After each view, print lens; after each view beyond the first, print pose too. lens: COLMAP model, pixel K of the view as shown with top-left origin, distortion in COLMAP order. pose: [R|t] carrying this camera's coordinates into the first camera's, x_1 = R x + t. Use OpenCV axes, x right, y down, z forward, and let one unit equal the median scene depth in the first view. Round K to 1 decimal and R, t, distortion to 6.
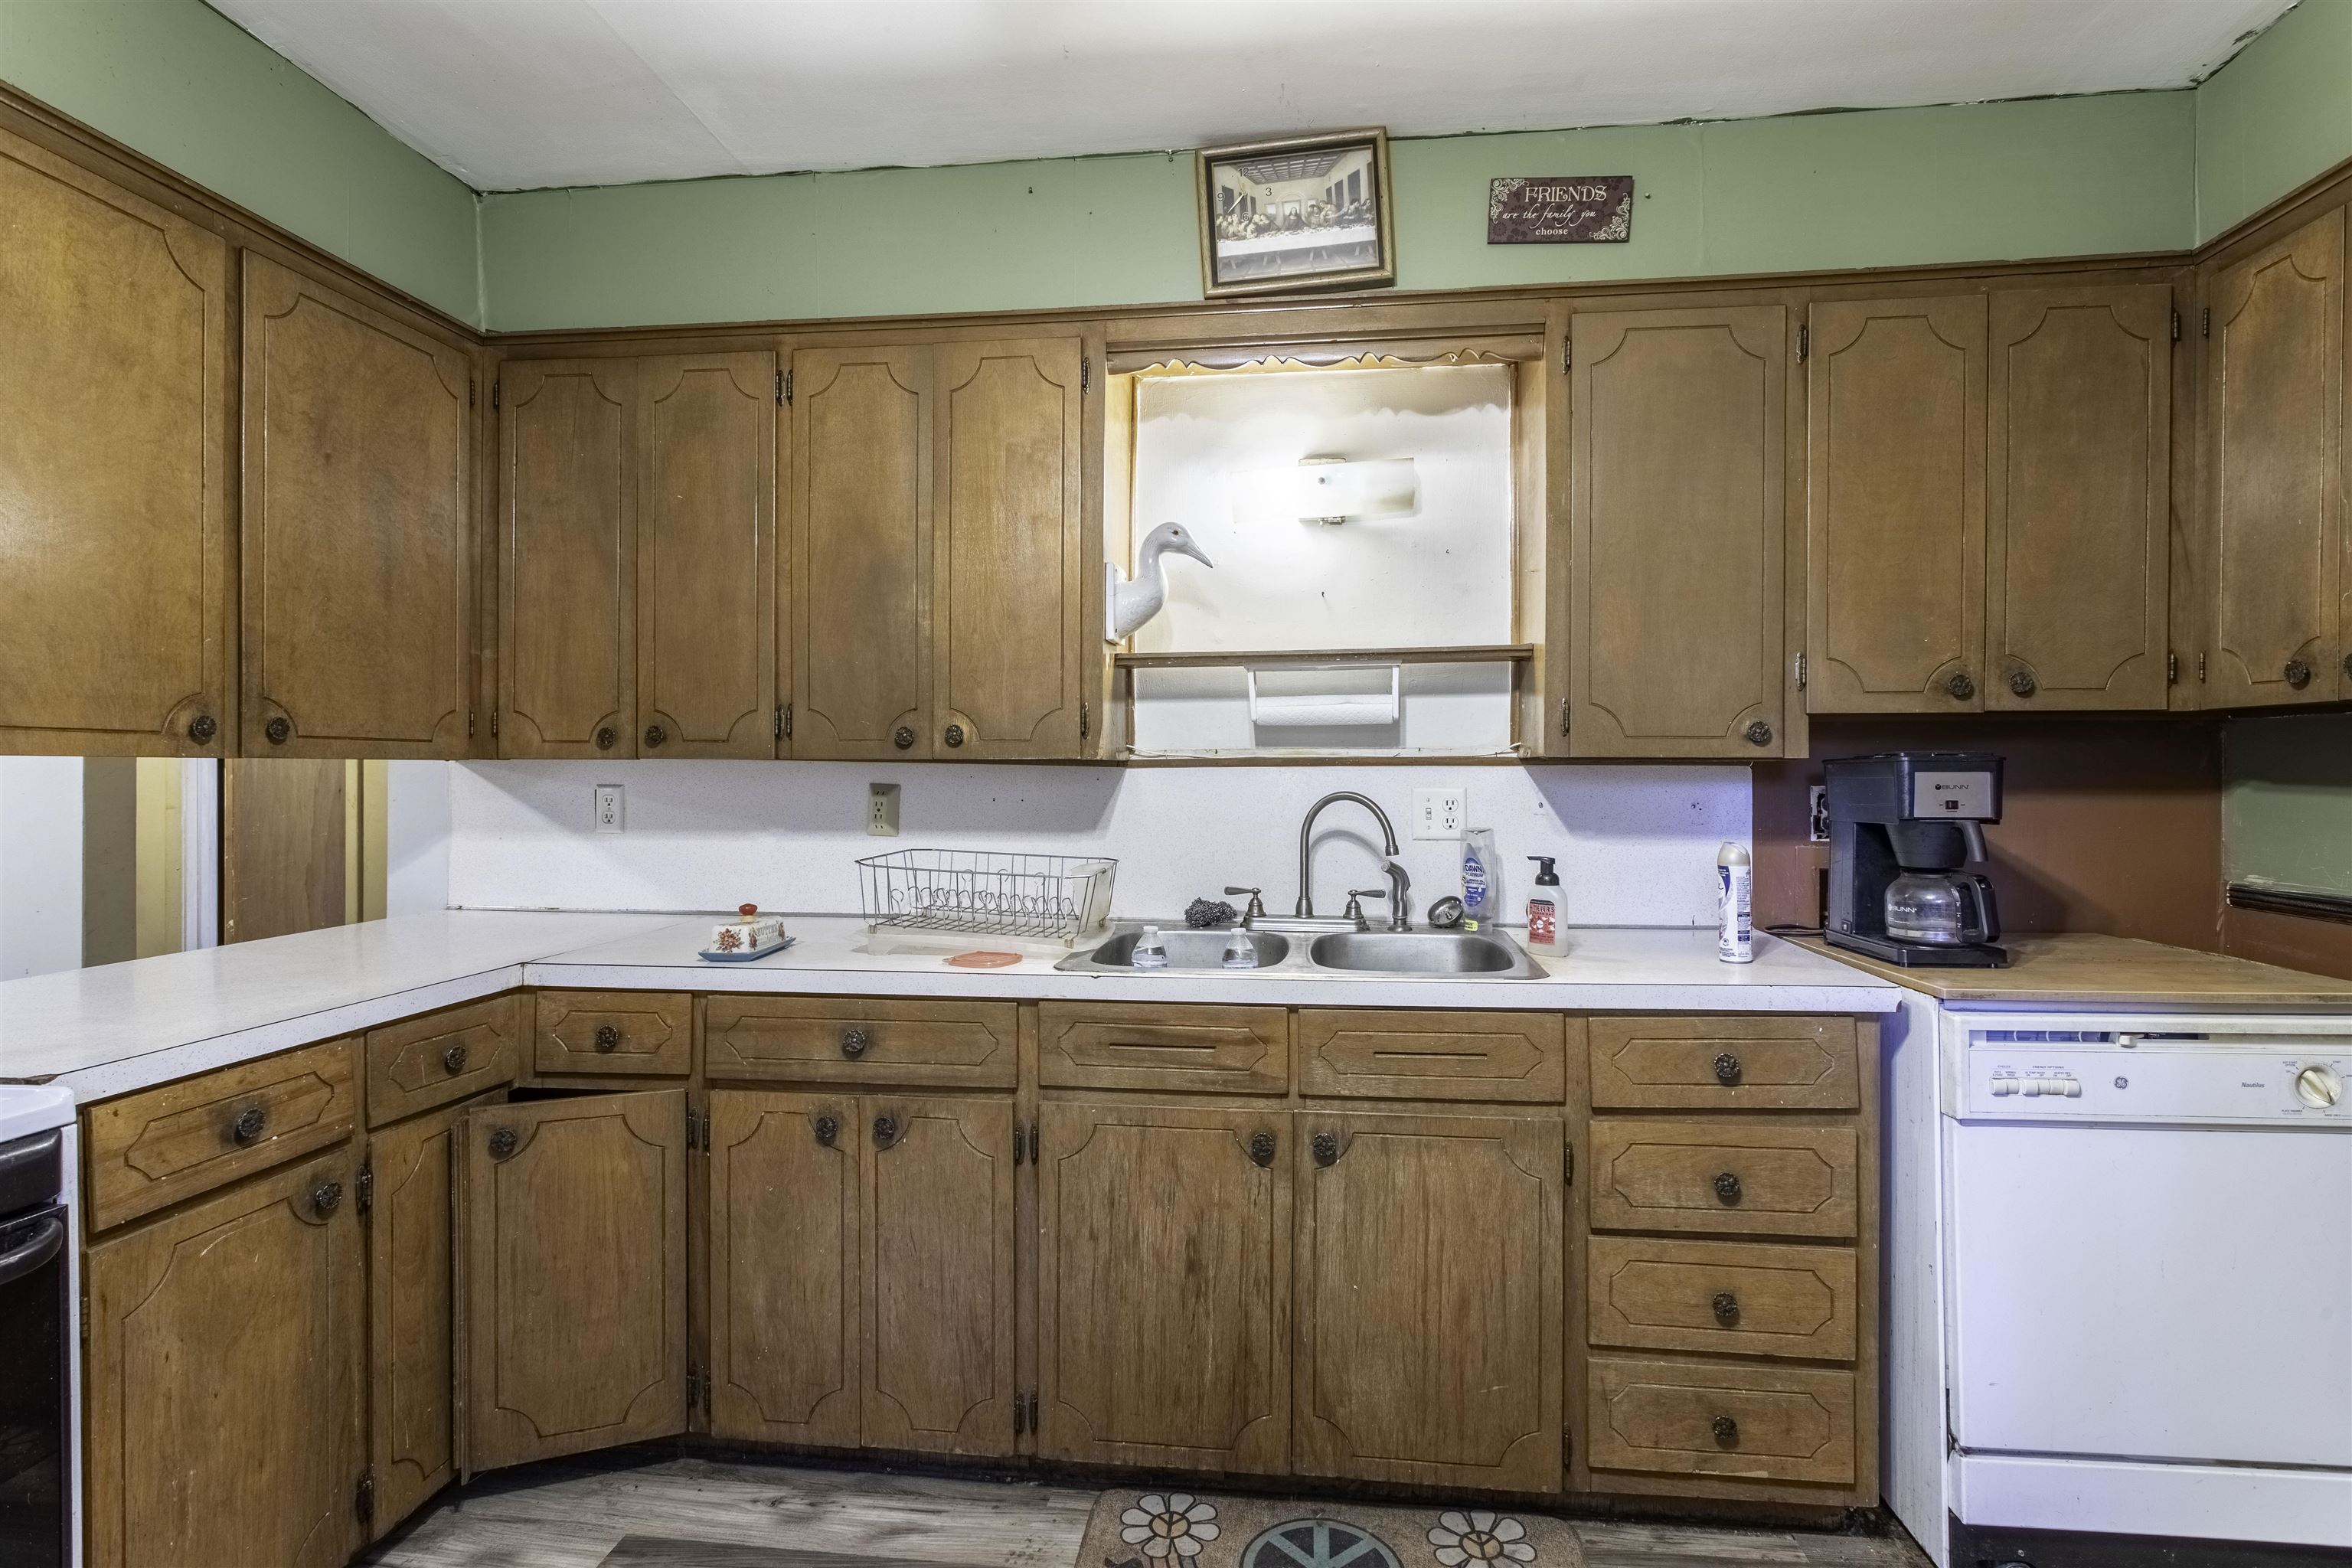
lens RADIAL K [[1143.9, 0, 1188.1], [0, 1143.9, 783.5], [0, 0, 1]] dist [0.006525, 0.004094]
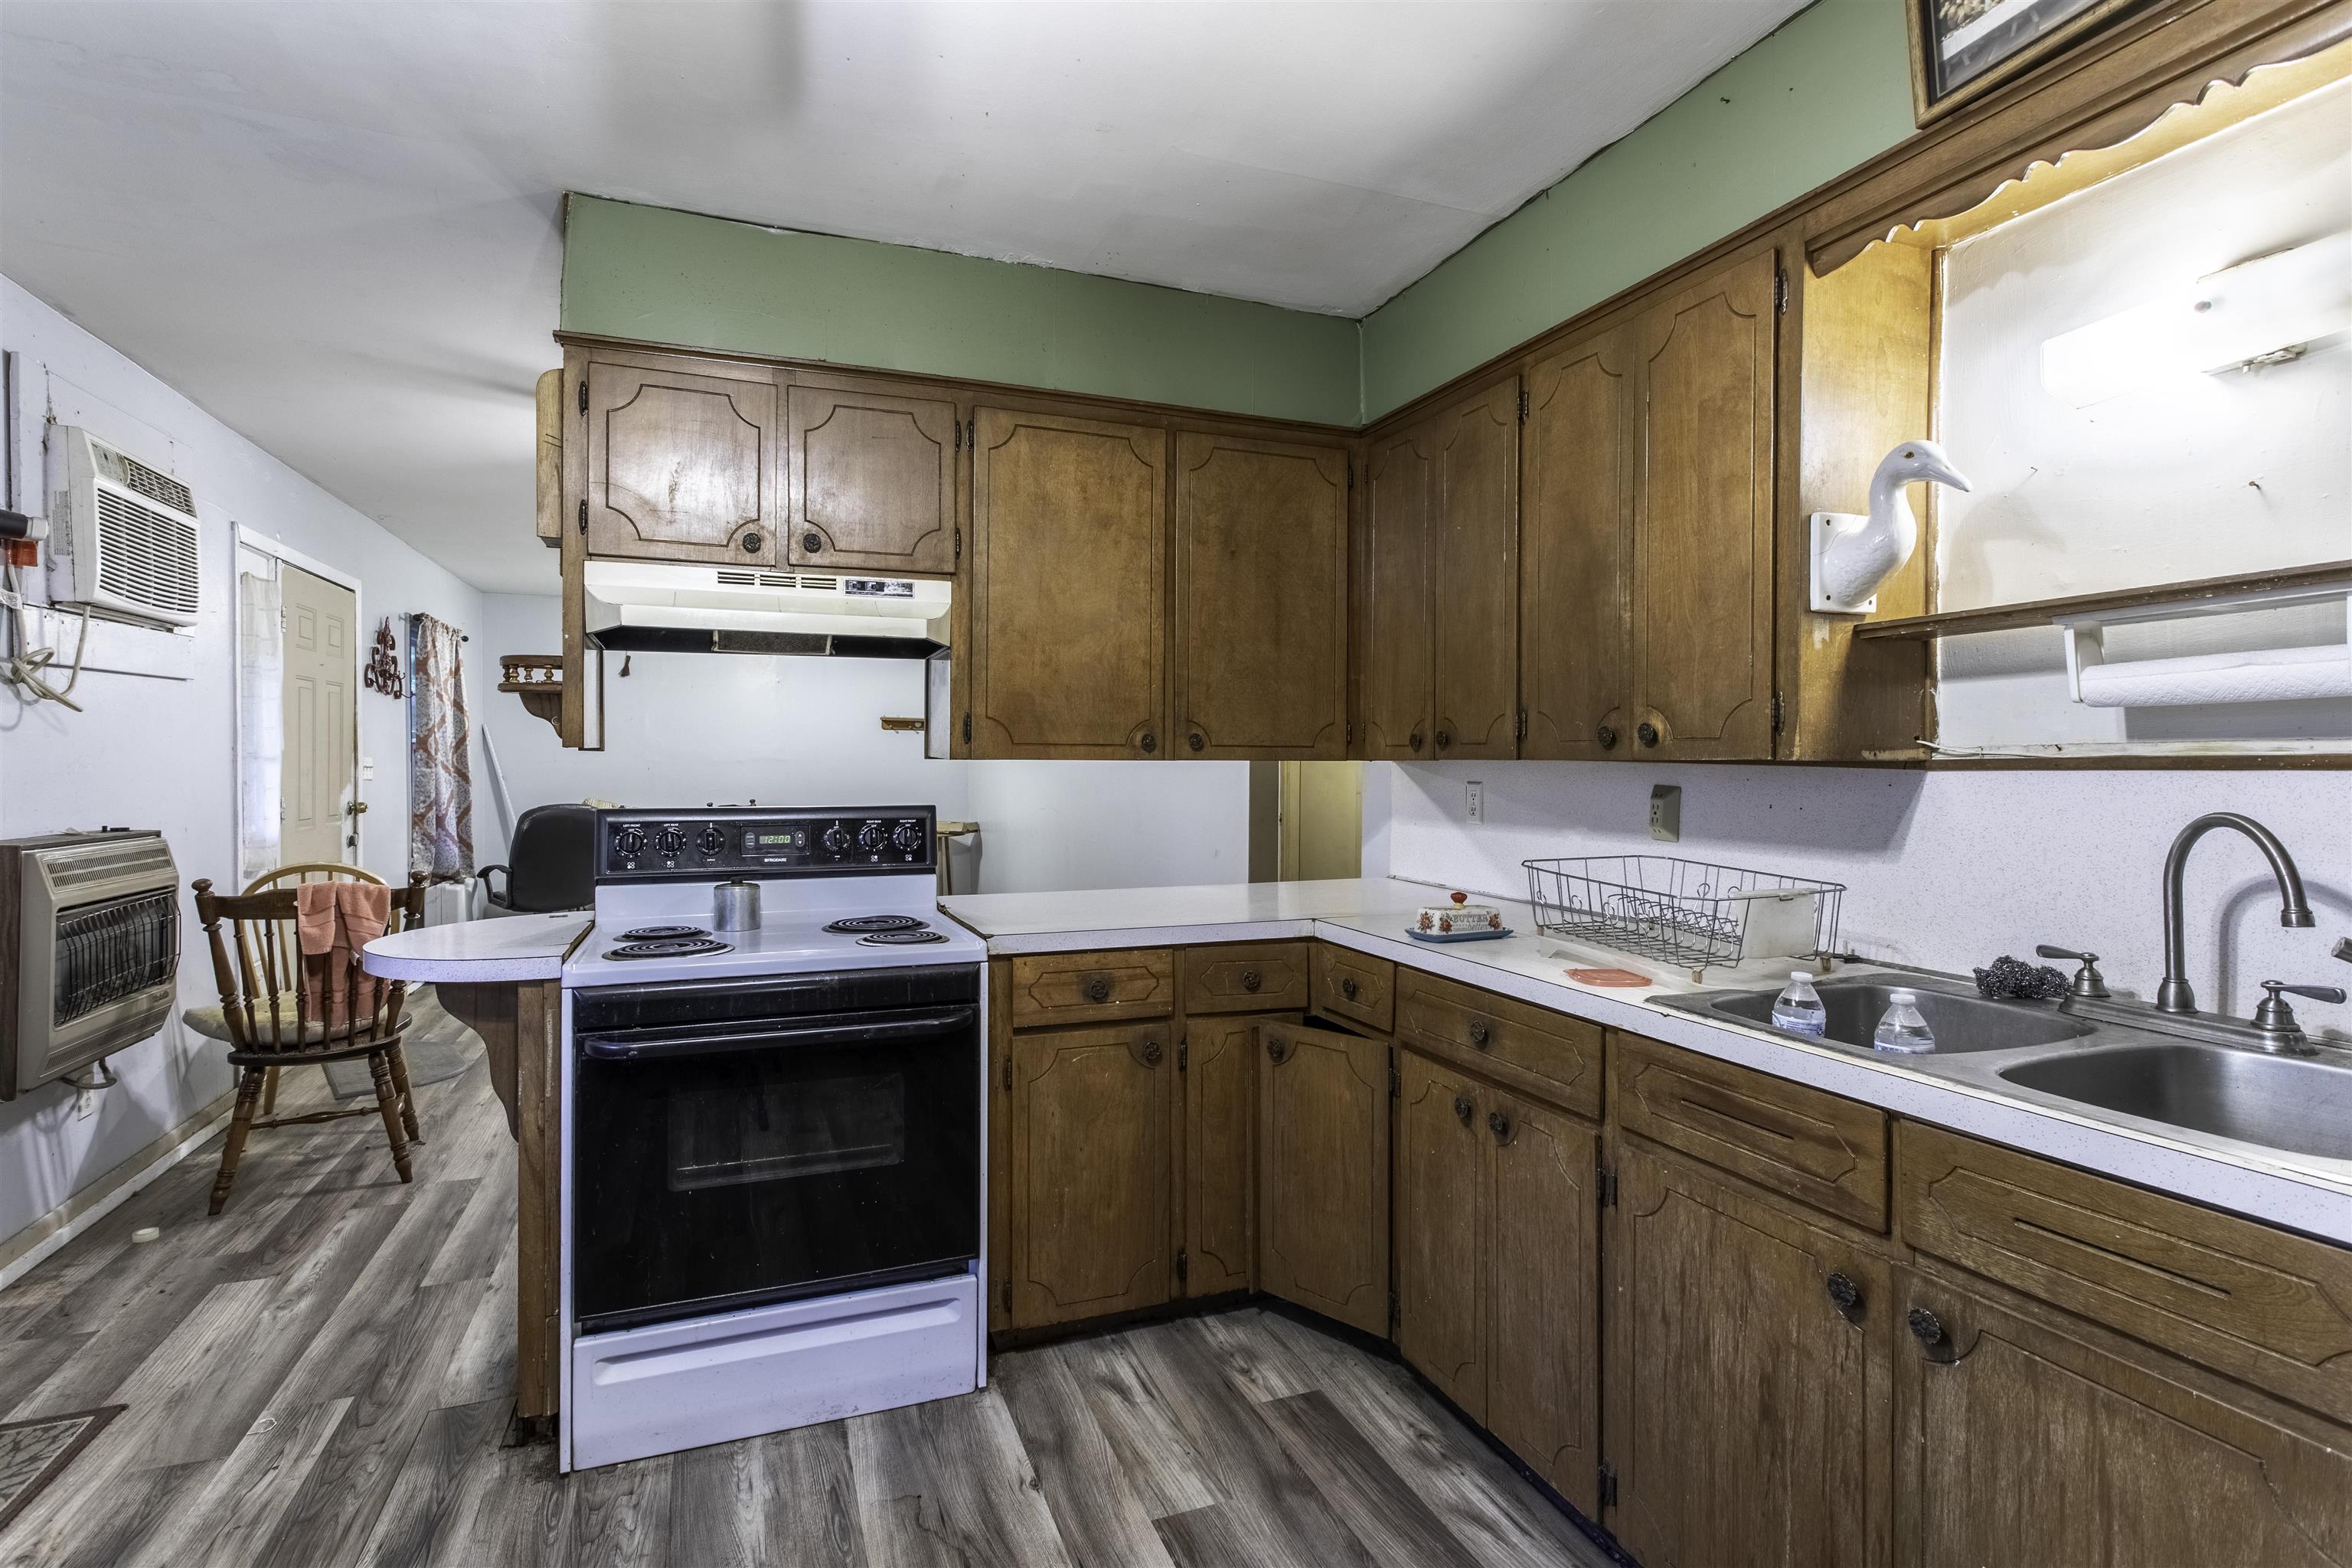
lens RADIAL K [[1143.9, 0, 1190.6], [0, 1143.9, 771.3], [0, 0, 1]] dist [0.006525, 0.004094]
pose [[0.465927, 0.007439, -0.884792, 0.500160], [-0.014889, 0.999889, 0.000566, -0.008338], [0.884698, 0.012910, 0.465986, 0.279736]]
